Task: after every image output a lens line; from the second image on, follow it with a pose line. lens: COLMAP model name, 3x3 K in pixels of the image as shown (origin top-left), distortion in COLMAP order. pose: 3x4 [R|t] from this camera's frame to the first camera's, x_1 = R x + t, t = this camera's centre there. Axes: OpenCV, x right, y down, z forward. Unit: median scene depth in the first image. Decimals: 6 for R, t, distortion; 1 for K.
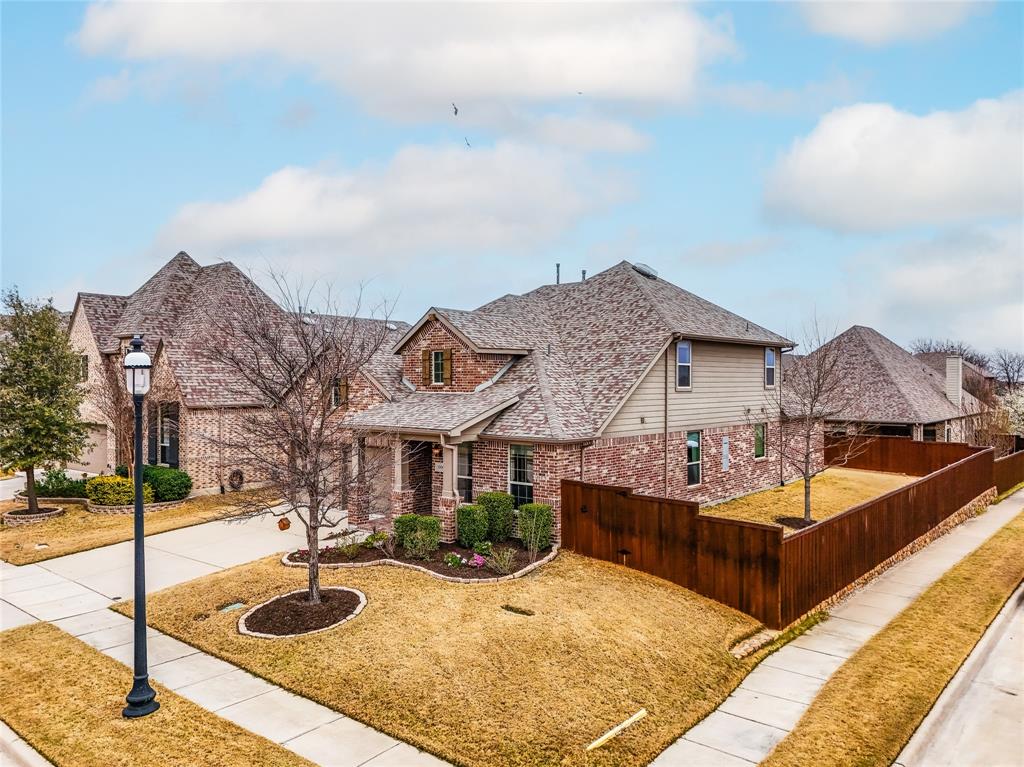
lens RADIAL K [[761.7, 0, 512.0], [0, 761.7, 383.5], [0, 0, 1]] dist [0.053812, -0.001626]
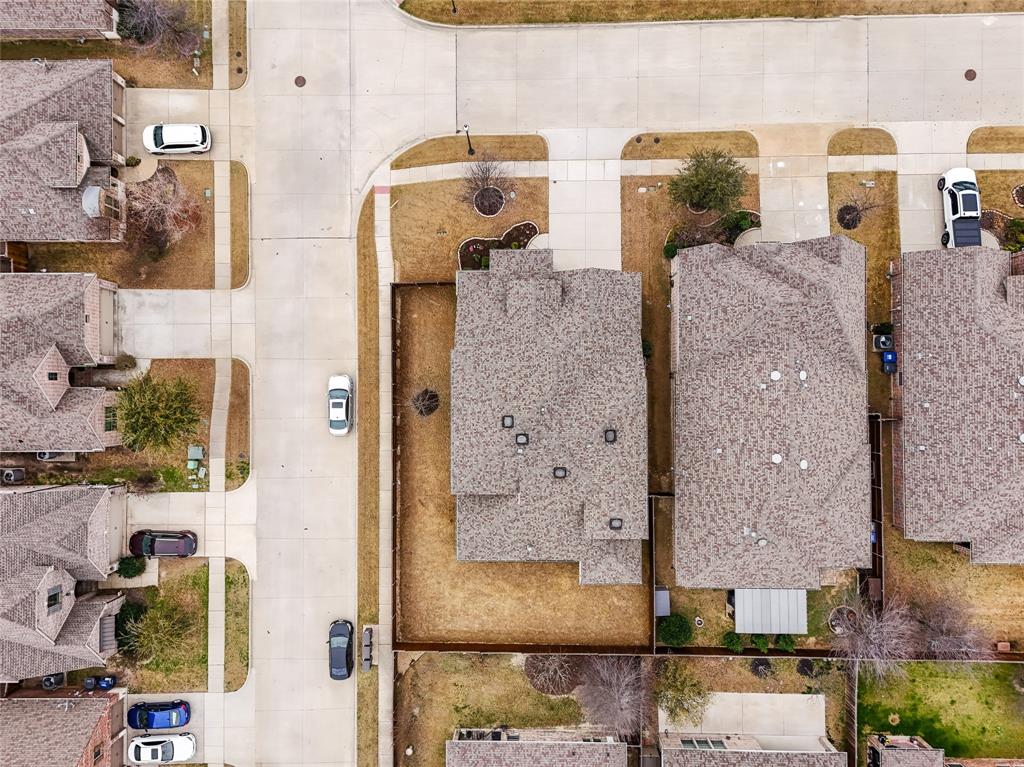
lens RADIAL K [[751.2, 0, 512.0], [0, 751.2, 383.5], [0, 0, 1]] dist [0.082934, -0.080176]
pose [[-0.765450, 0.643312, 0.015361, 0.118187], [0.024733, 0.005558, 0.999679, -2.469042], [0.643020, 0.765584, -0.020166, 1.332485]]
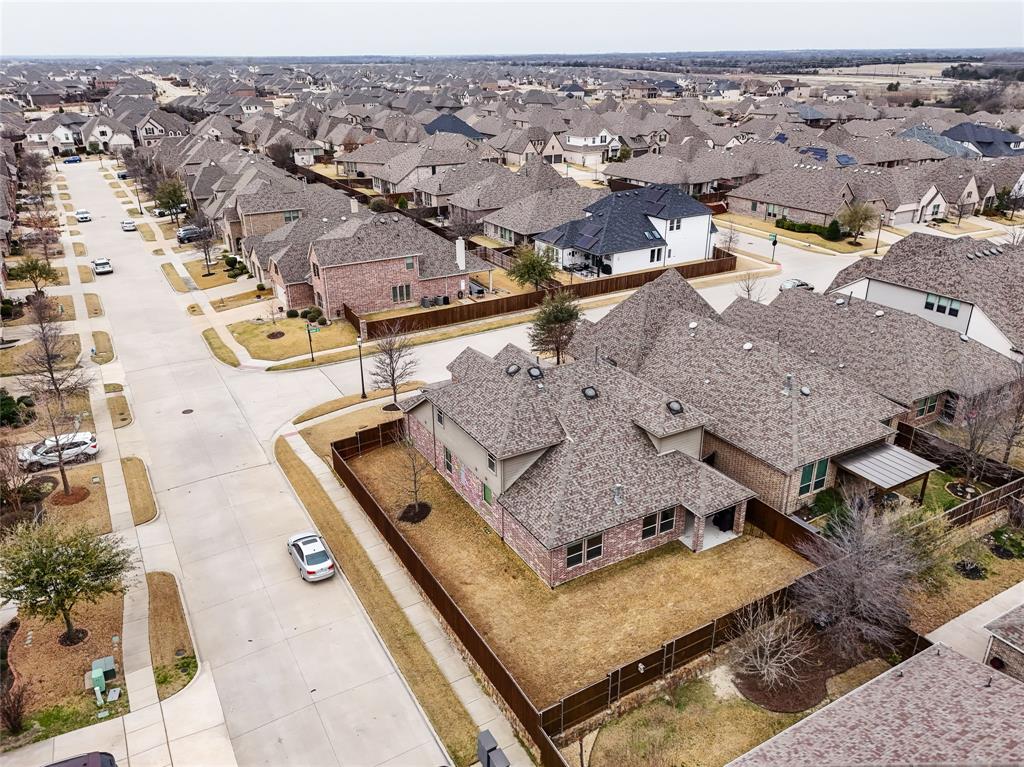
lens RADIAL K [[751.2, 0, 512.0], [0, 751.2, 383.5], [0, 0, 1]] dist [0.082934, -0.080176]
pose [[-0.341546, 0.377691, -0.860637, 2.106195], [0.005873, 0.916543, 0.399894, -1.022913], [0.939847, 0.131527, -0.315259, 2.048815]]
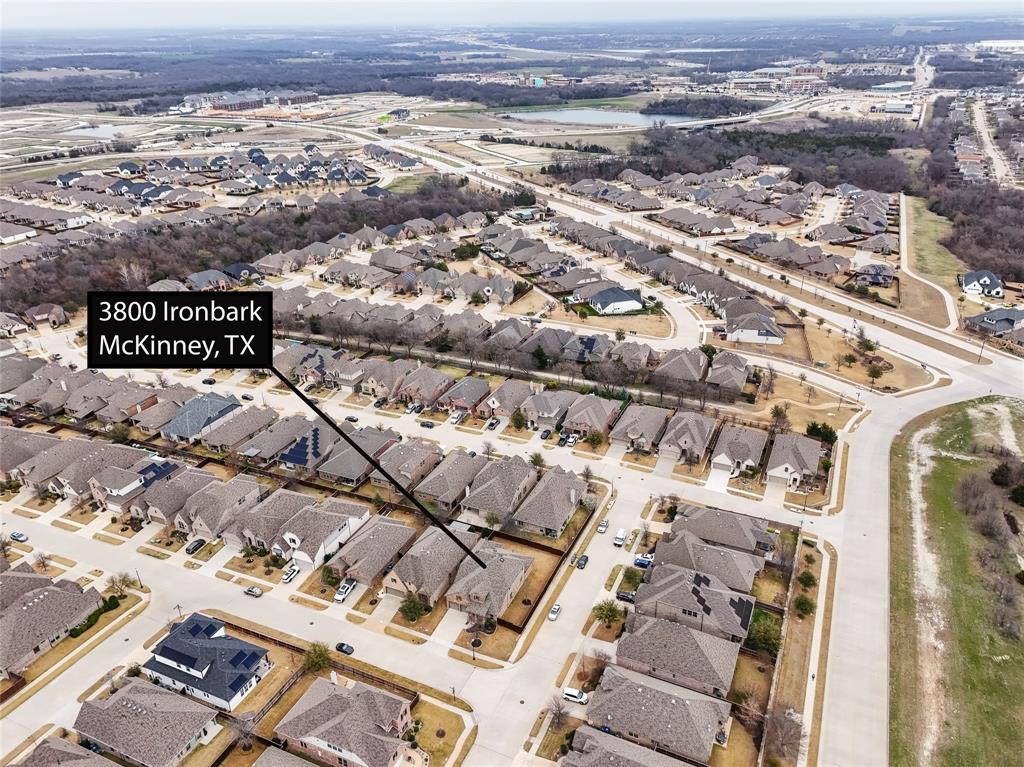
lens RADIAL K [[751.2, 0, 512.0], [0, 751.2, 383.5], [0, 0, 1]] dist [0.082934, -0.080176]
pose [[0.963949, -0.126879, 0.233888, -1.277556], [0.013565, 0.901283, 0.433017, -5.307586], [-0.265740, -0.414234, 0.870513, -4.793873]]
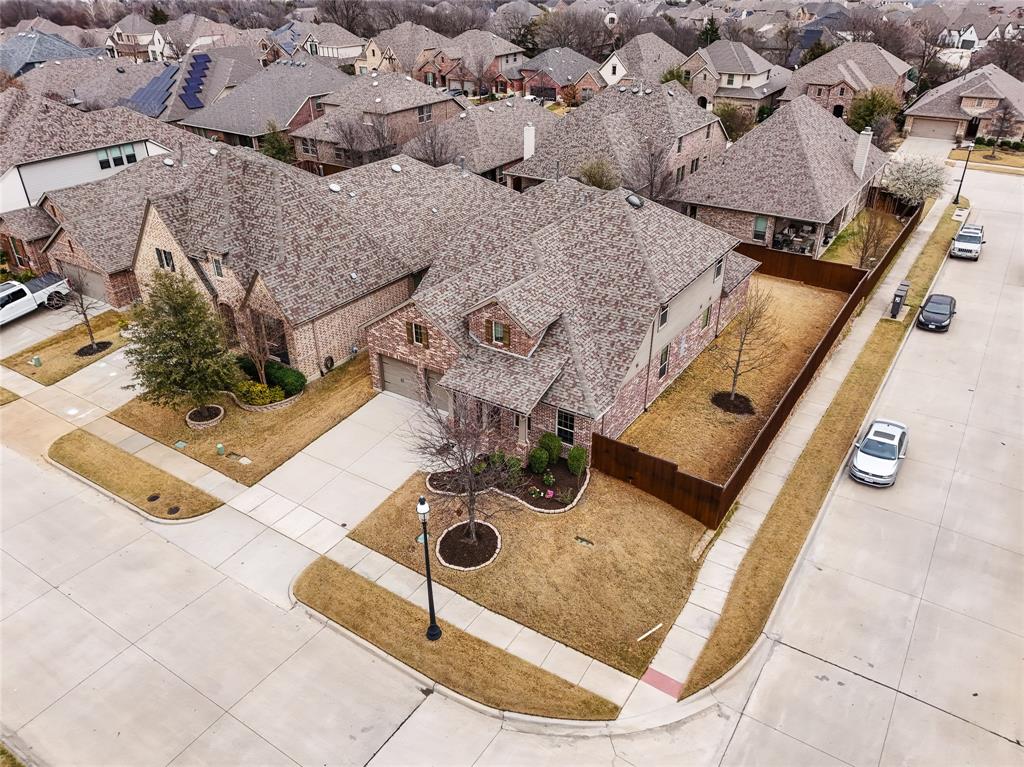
lens RADIAL K [[751.2, 0, 512.0], [0, 751.2, 383.5], [0, 0, 1]] dist [0.082934, -0.080176]
pose [[0.993358, -0.059459, 0.098515, -0.234482], [0.003735, 0.872358, 0.488854, -0.680859], [-0.115008, -0.485239, 0.866785, -0.293597]]
